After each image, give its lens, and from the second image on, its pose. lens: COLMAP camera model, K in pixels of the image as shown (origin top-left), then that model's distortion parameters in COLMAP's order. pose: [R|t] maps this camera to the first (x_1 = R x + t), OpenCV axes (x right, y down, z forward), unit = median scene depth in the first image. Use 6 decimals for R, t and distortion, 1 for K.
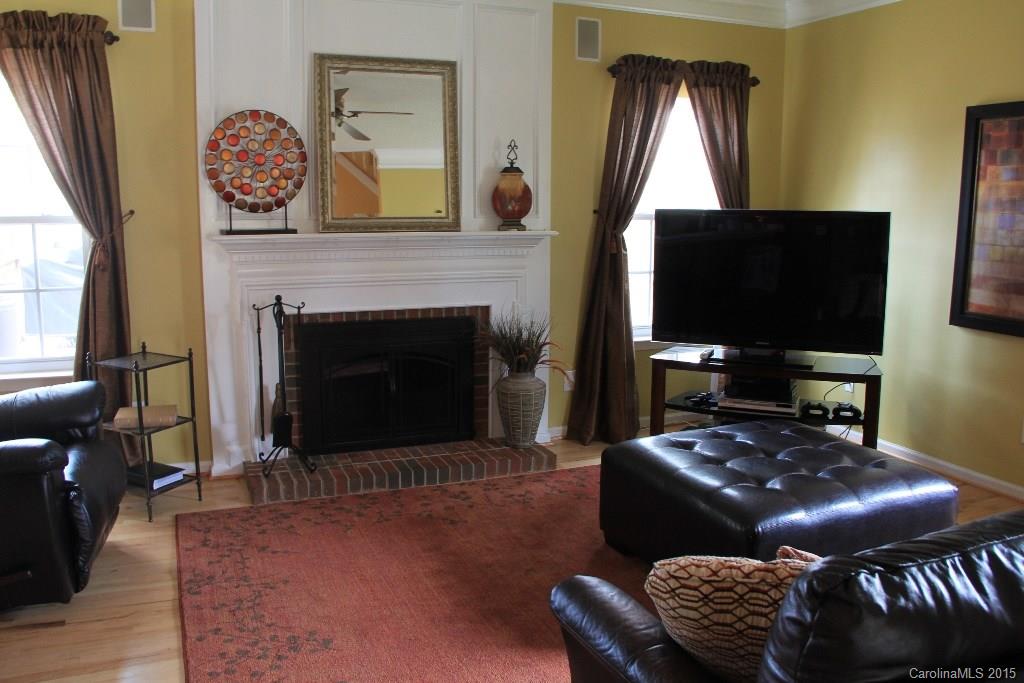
lens RADIAL K [[854.5, 0, 512.0], [0, 854.5, 341.5], [0, 0, 1]] dist [-0.188396, 0.155889]
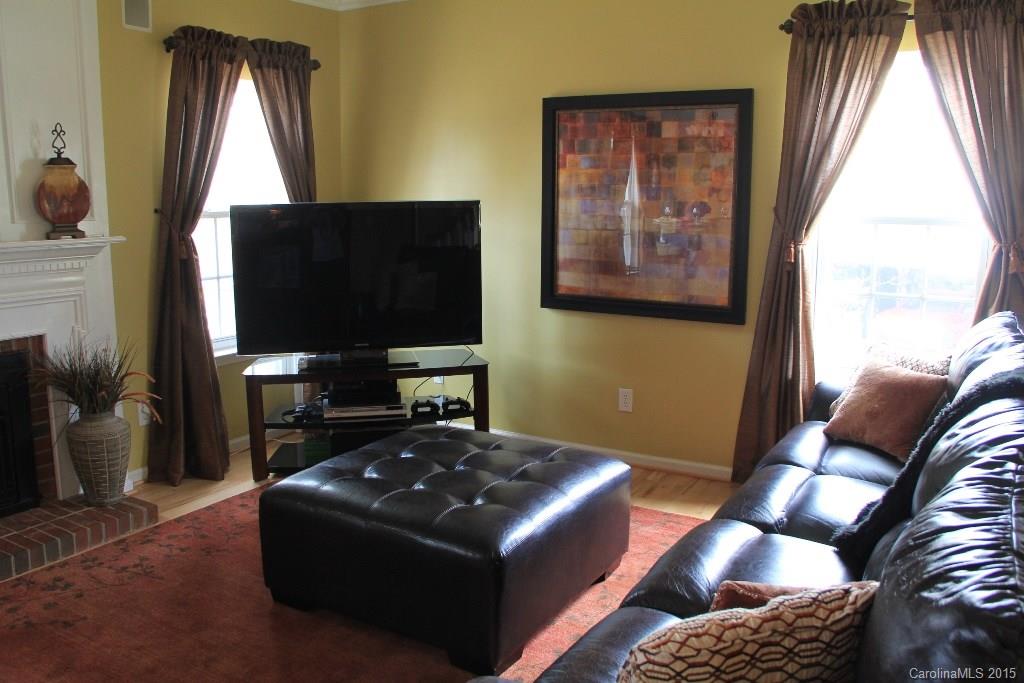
lens RADIAL K [[854.5, 0, 512.0], [0, 854.5, 341.5], [0, 0, 1]] dist [-0.188396, 0.155889]
pose [[0.804598, -0.104436, 0.584564, -0.122401], [0.099334, 0.994213, 0.040897, -0.024143], [-0.585453, 0.025162, 0.810316, 0.140215]]
